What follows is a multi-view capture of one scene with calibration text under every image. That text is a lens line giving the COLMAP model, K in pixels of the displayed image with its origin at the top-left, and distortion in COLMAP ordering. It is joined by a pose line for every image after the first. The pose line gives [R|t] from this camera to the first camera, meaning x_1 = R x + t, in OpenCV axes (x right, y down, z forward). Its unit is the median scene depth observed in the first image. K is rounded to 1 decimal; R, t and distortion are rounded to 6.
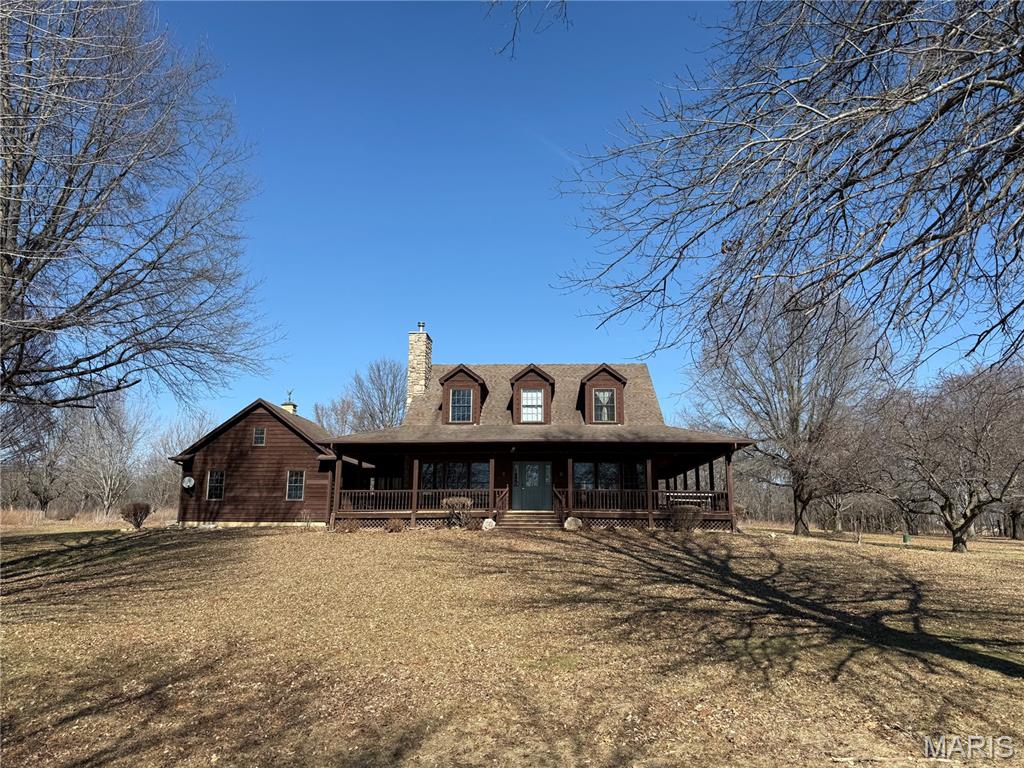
lens RADIAL K [[709.6, 0, 512.0], [0, 709.6, 384.0], [0, 0, 1]] dist [0.002076, -0.058586]
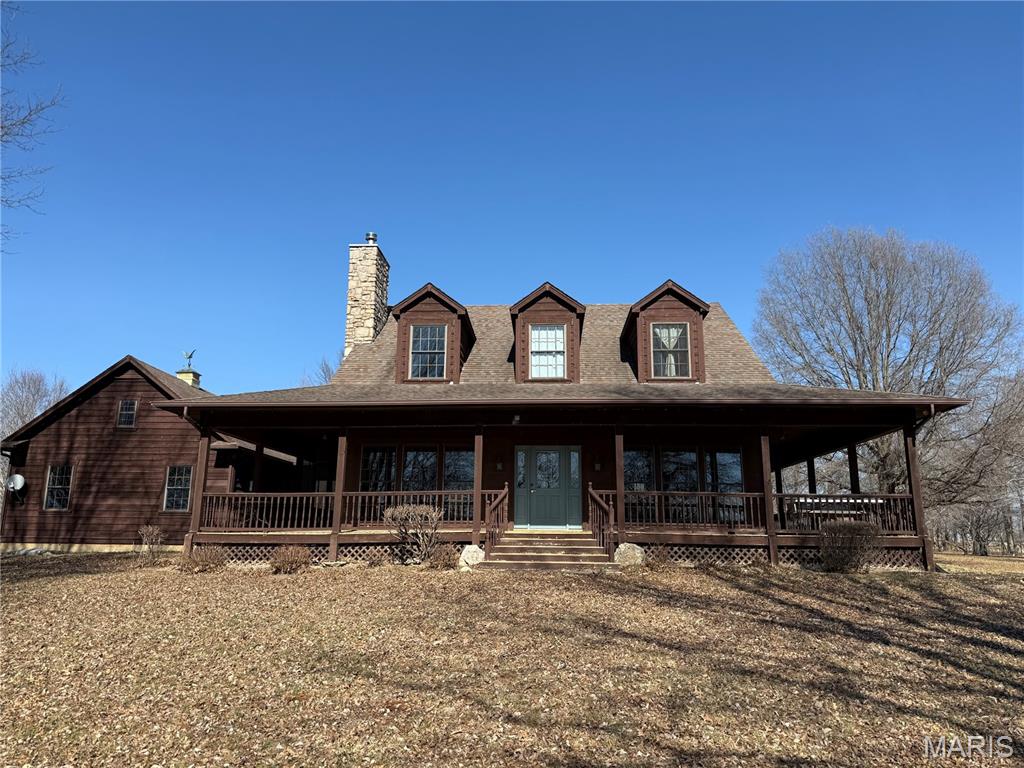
lens RADIAL K [[709.6, 0, 512.0], [0, 709.6, 384.0], [0, 0, 1]] dist [0.002076, -0.058586]
pose [[0.999977, 0.002397, 0.006290, -0.005030], [-0.002274, 0.999807, -0.019496, 0.069327], [-0.006335, 0.019481, 0.999790, 0.408321]]
